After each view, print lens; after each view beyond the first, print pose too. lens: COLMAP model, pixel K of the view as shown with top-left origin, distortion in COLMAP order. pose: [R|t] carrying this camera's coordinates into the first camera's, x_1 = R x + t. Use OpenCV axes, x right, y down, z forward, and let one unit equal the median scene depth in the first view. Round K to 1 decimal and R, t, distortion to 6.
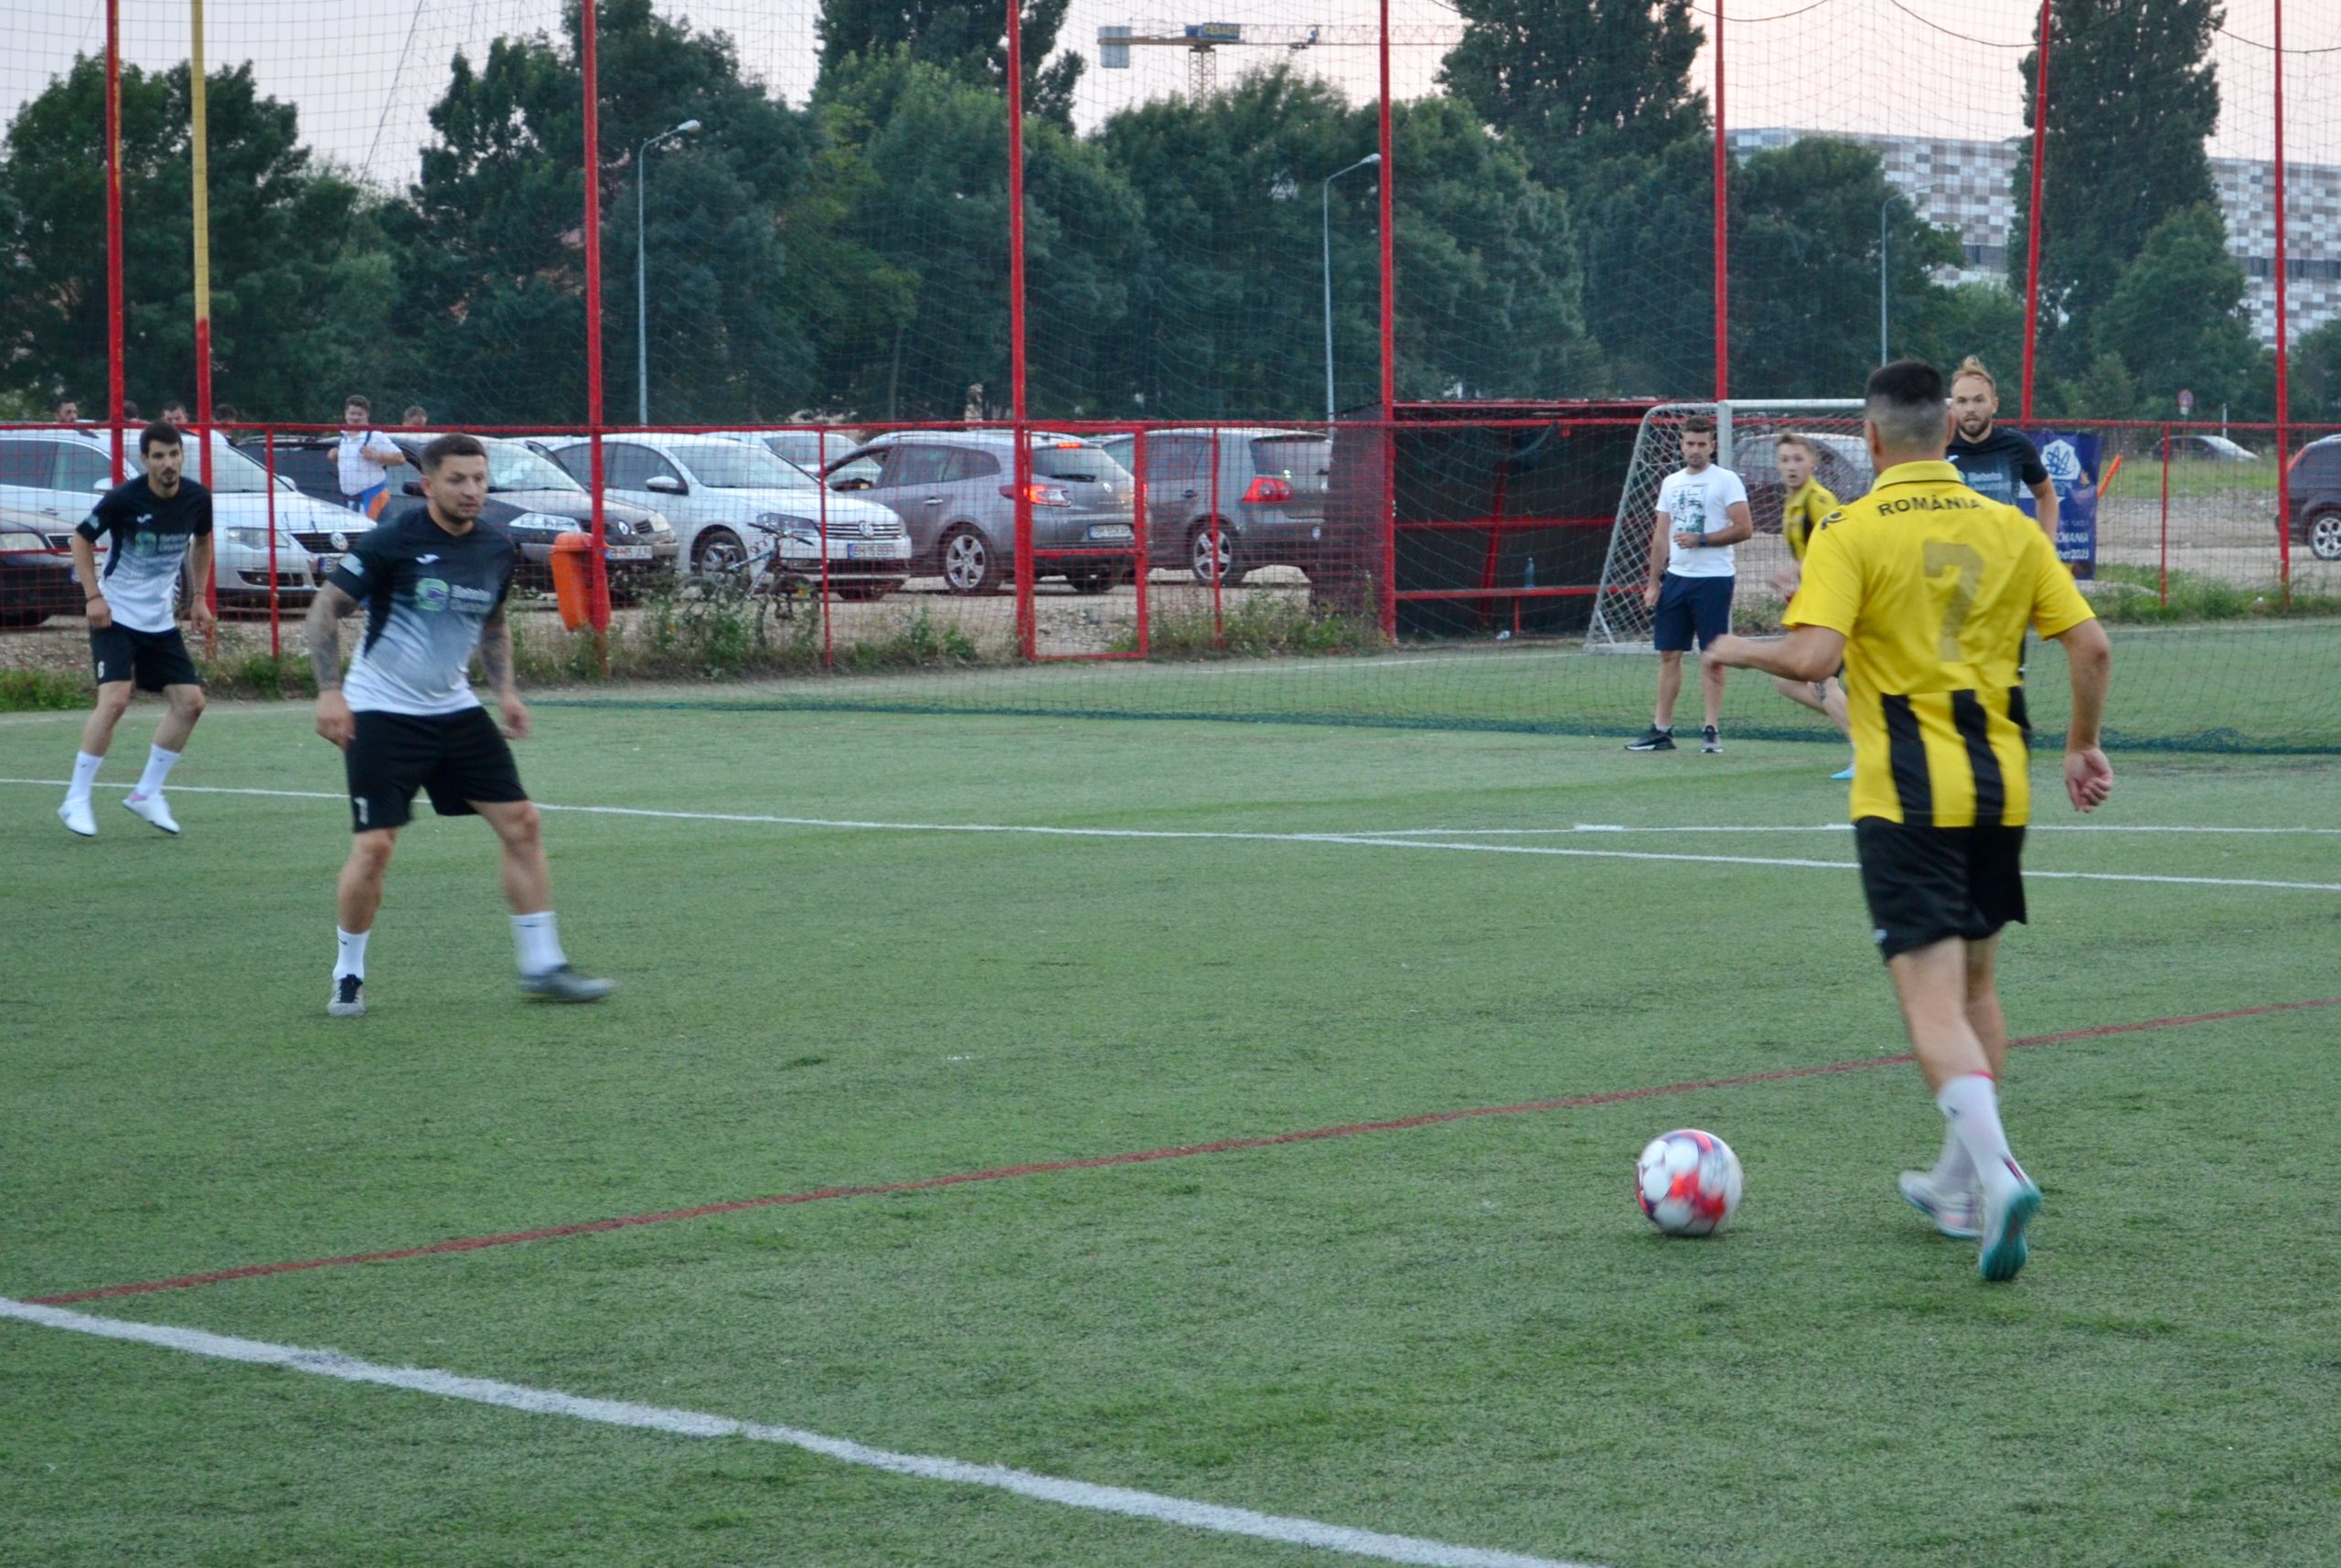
lens RADIAL K [[5904.7, 0, 1262.4], [0, 5904.7, 827.0], [0, 0, 1]] dist [0.054364, 0.000000]
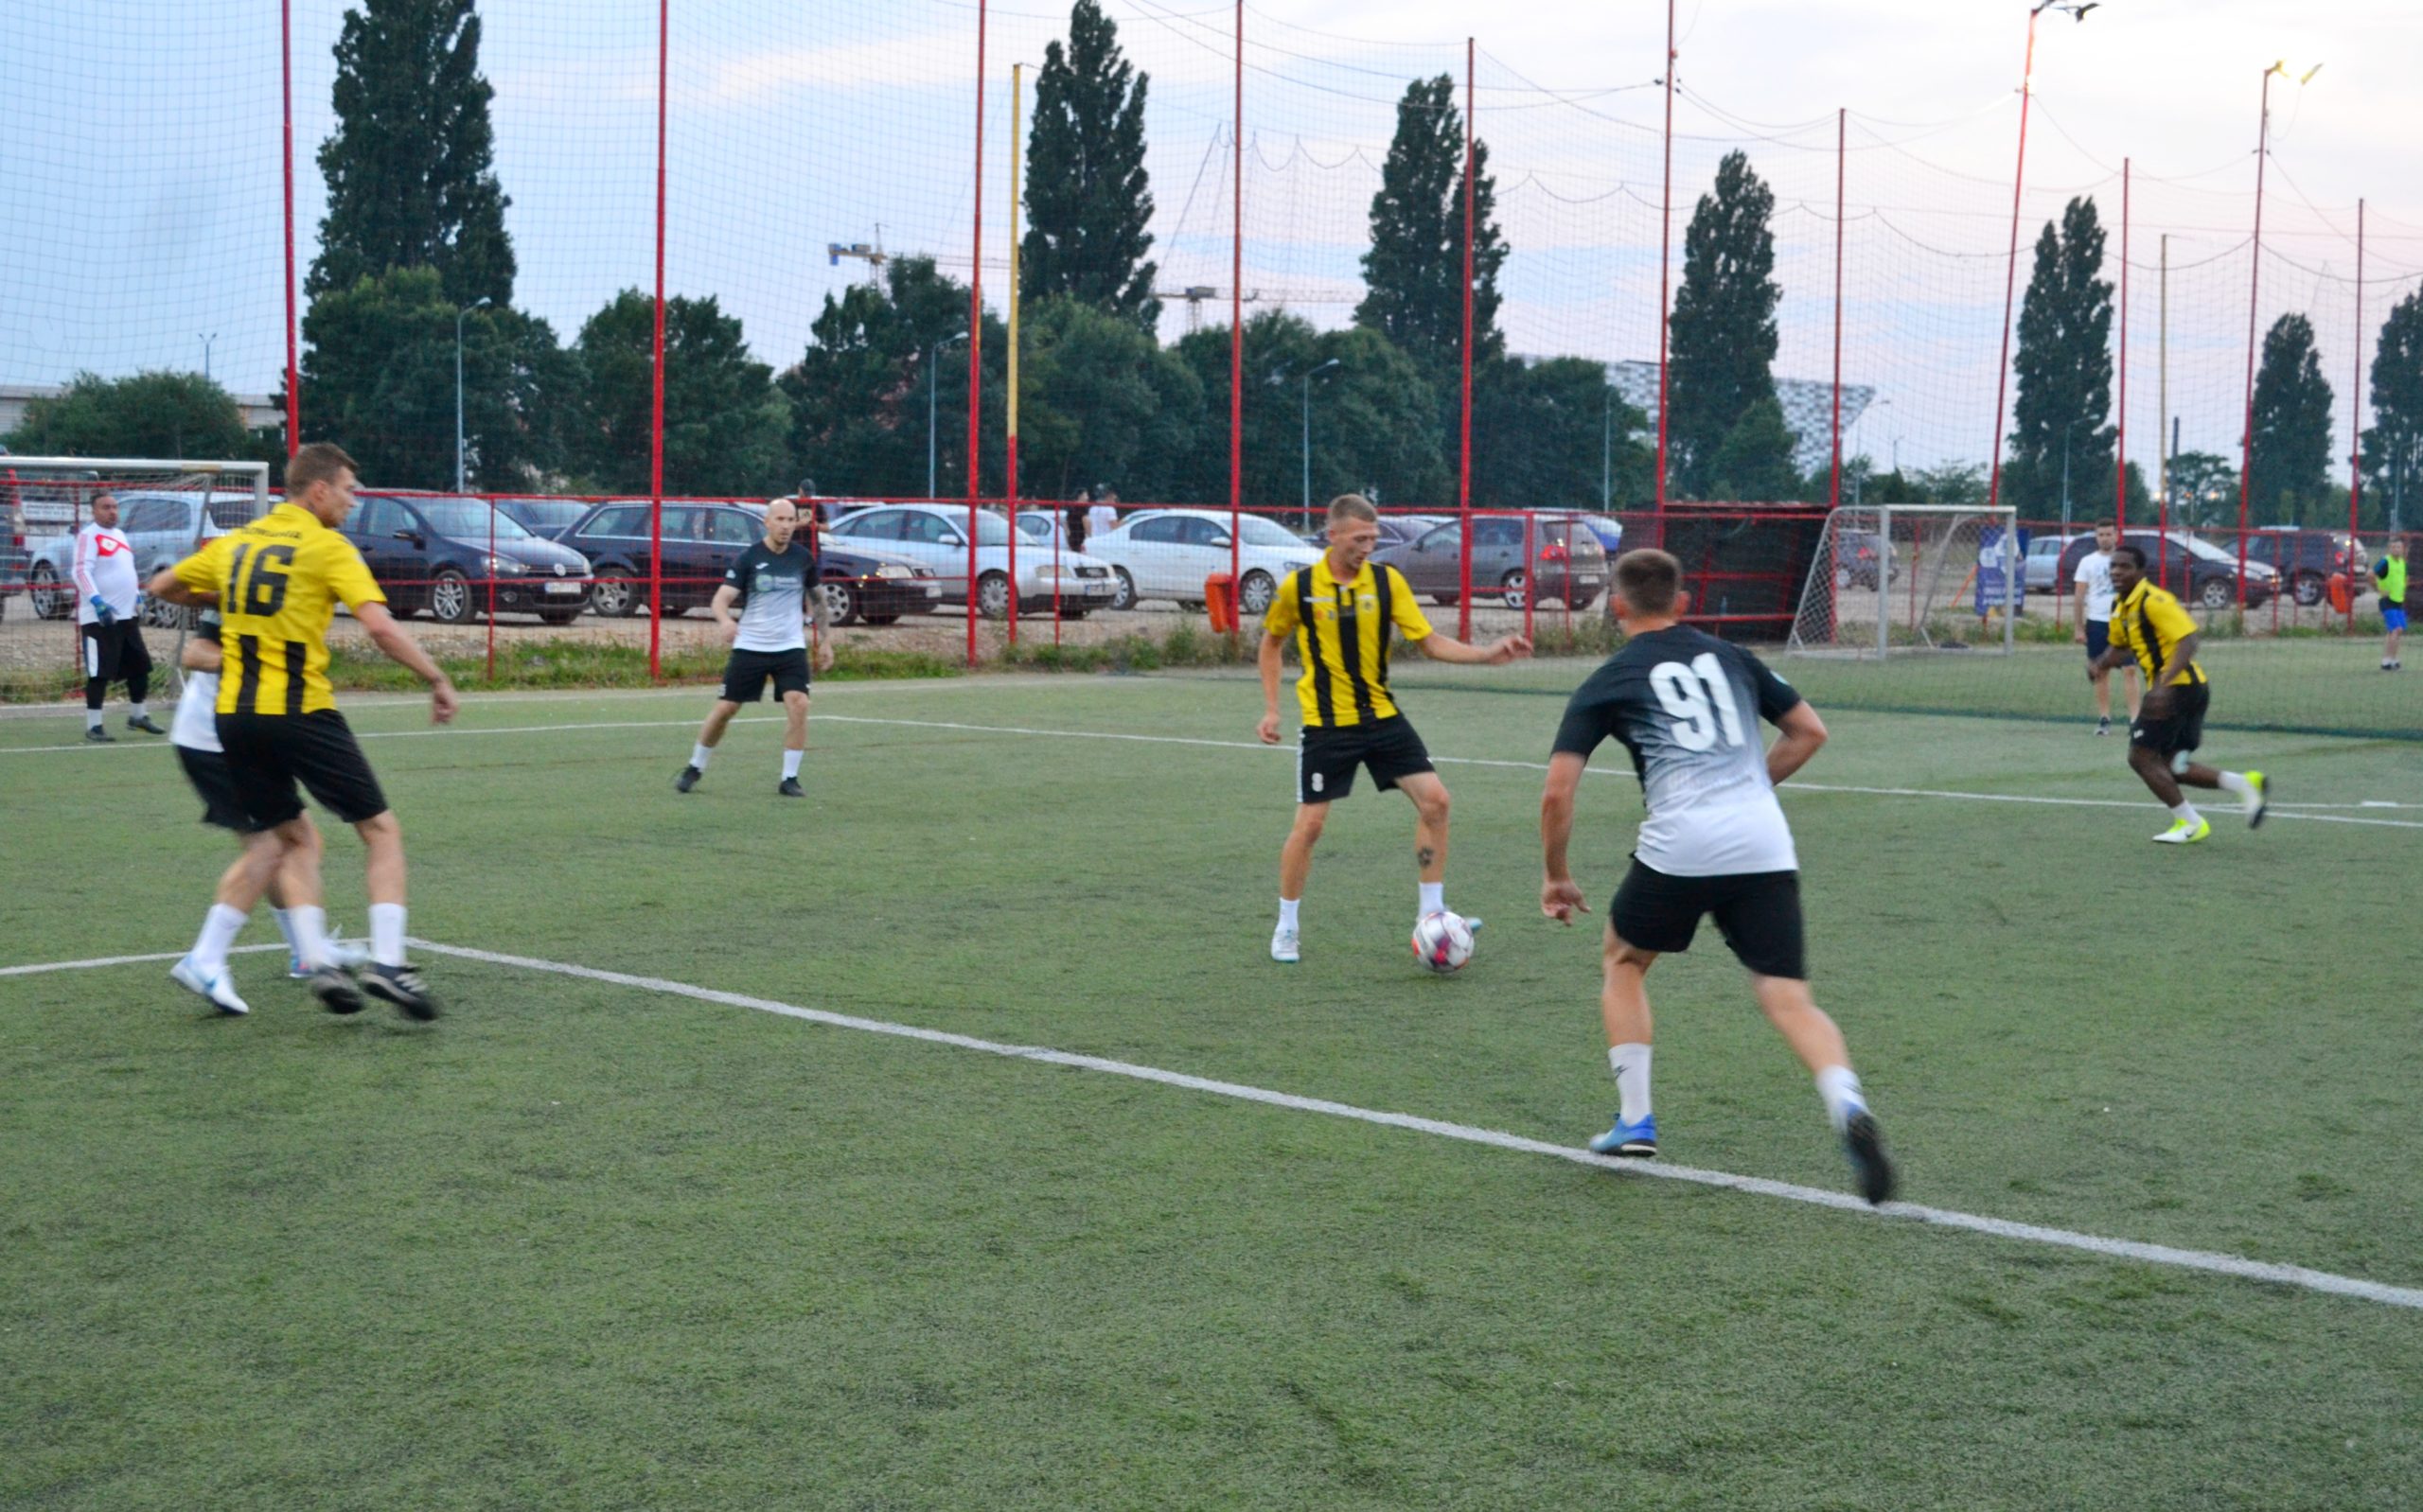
lens RADIAL K [[3248.3, 0, 1217.7], [0, 3248.3, 771.9], [0, 0, 1]] dist [-0.045661, 0.000000]
pose [[0.999747, 0.019684, 0.010871, -0.092292], [-0.019820, 0.999725, 0.012560, -0.004357], [-0.010620, -0.012772, 0.999862, 0.075651]]
